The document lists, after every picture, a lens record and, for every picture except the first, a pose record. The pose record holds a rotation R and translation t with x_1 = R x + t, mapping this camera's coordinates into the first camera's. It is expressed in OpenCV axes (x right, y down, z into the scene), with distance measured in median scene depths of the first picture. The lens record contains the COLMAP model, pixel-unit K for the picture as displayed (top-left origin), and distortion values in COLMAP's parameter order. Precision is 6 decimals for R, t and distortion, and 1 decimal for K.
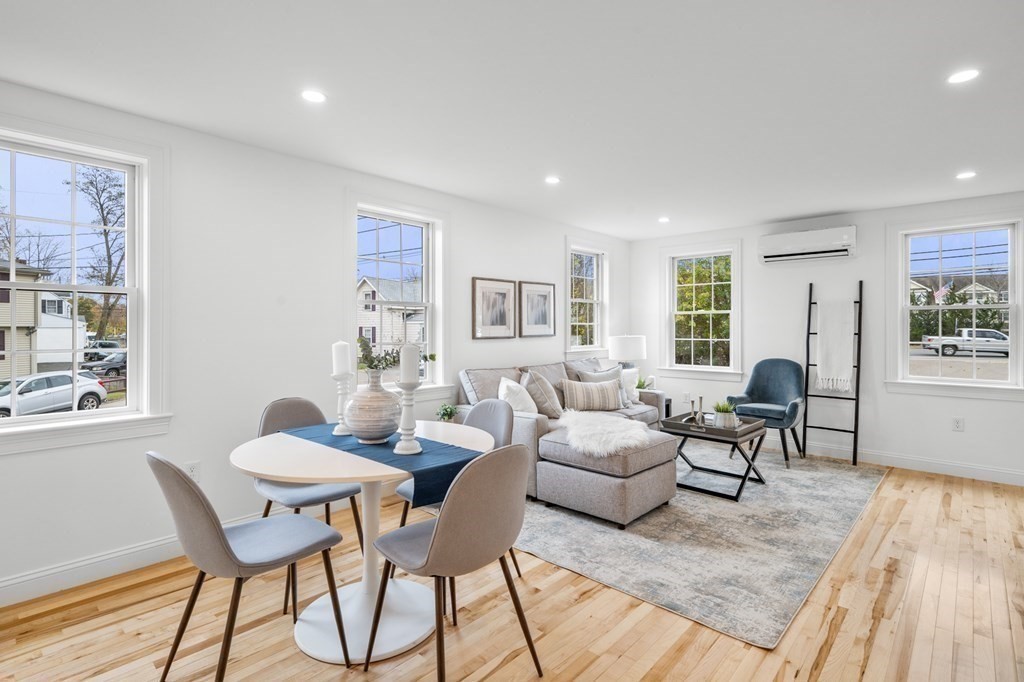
lens RADIAL K [[499.8, 0, 513.4], [0, 499.8, 329.6], [0, 0, 1]] dist [0.001882, 0.000006]
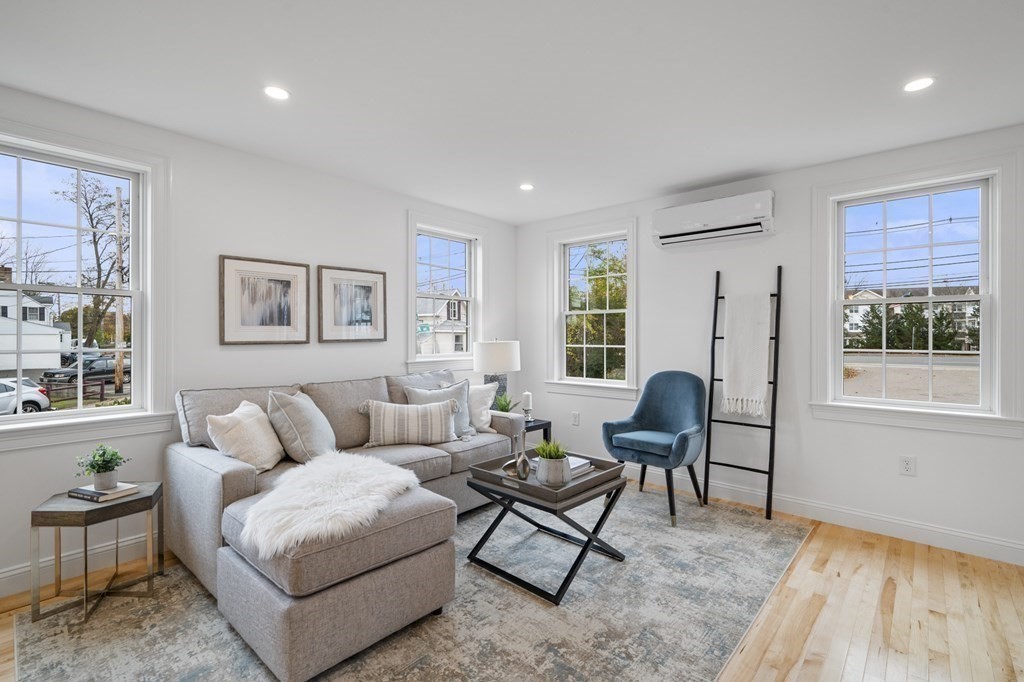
lens RADIAL K [[467.4, 0, 515.0], [0, 467.4, 337.8], [0, 0, 1]] dist [0.001786, 0.000157]
pose [[0.999826, 0.001539, 0.018582, 0.293129], [-0.001548, 0.999999, 0.000436, 0.008345], [-0.018581, -0.000465, 0.999827, 0.319260]]
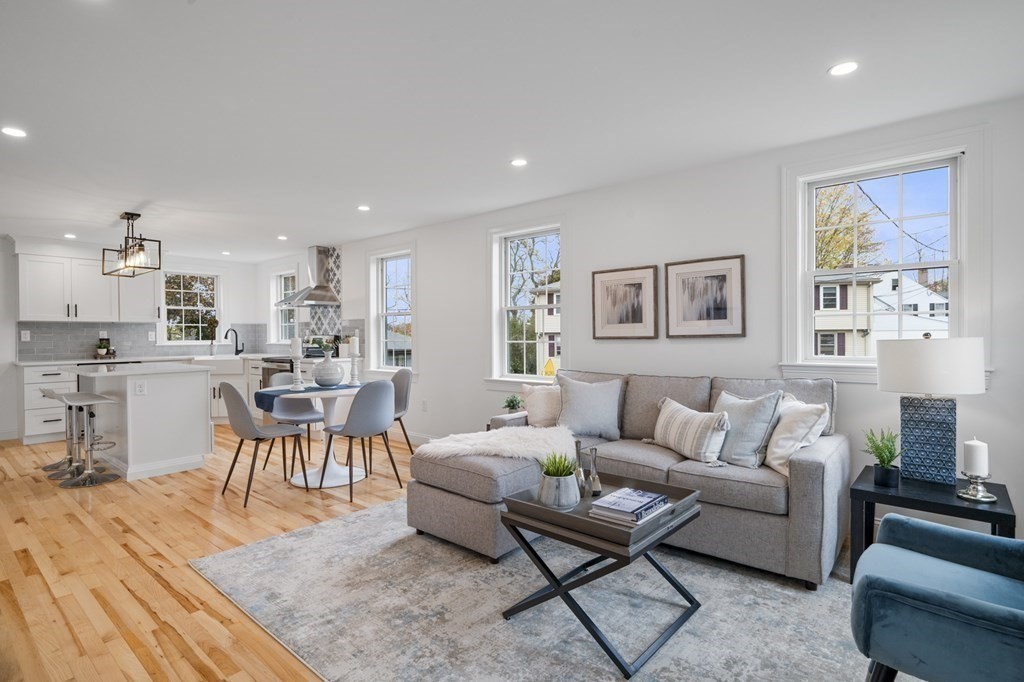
lens RADIAL K [[511.1, 0, 513.4], [0, 511.1, 338.0], [0, 0, 1]] dist [-0.001008, -0.000380]
pose [[0.037626, 0.006167, -0.999273, 0.796535], [0.005907, 0.999962, 0.006394, 0.009891], [0.999274, -0.006143, 0.037588, 0.755199]]
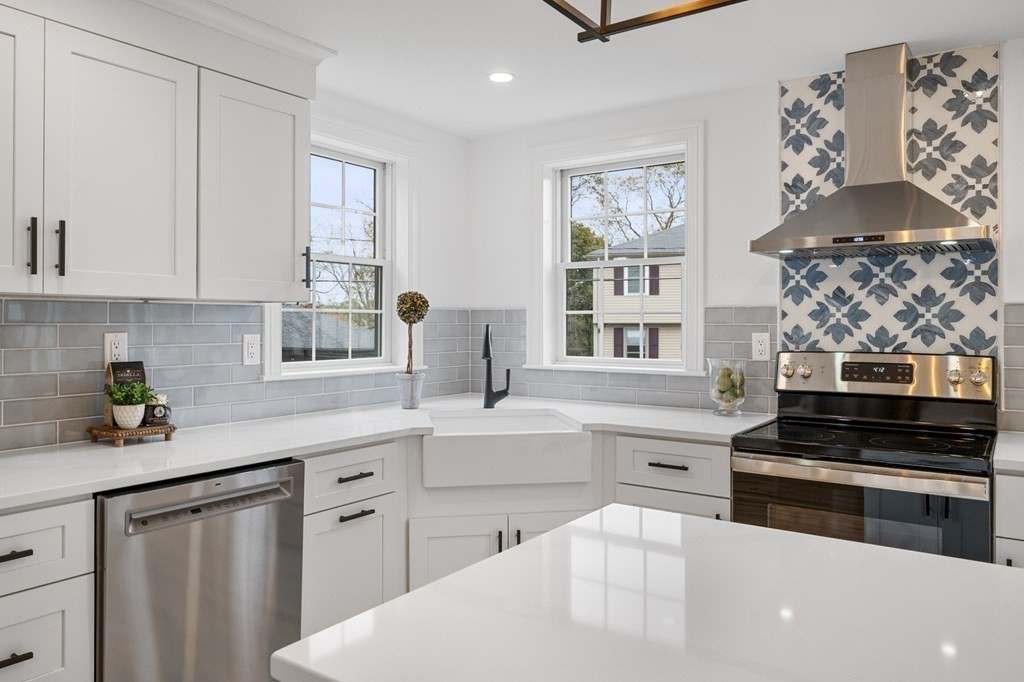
lens RADIAL K [[735.2, 0, 510.9], [0, 735.2, 319.3], [0, 0, 1]] dist [0.003984, -0.001494]
pose [[0.128106, -0.003319, -0.991755, -0.093832], [-0.004586, 0.999982, -0.003939, -0.016326], [0.991750, 0.005053, 0.128088, -0.111723]]
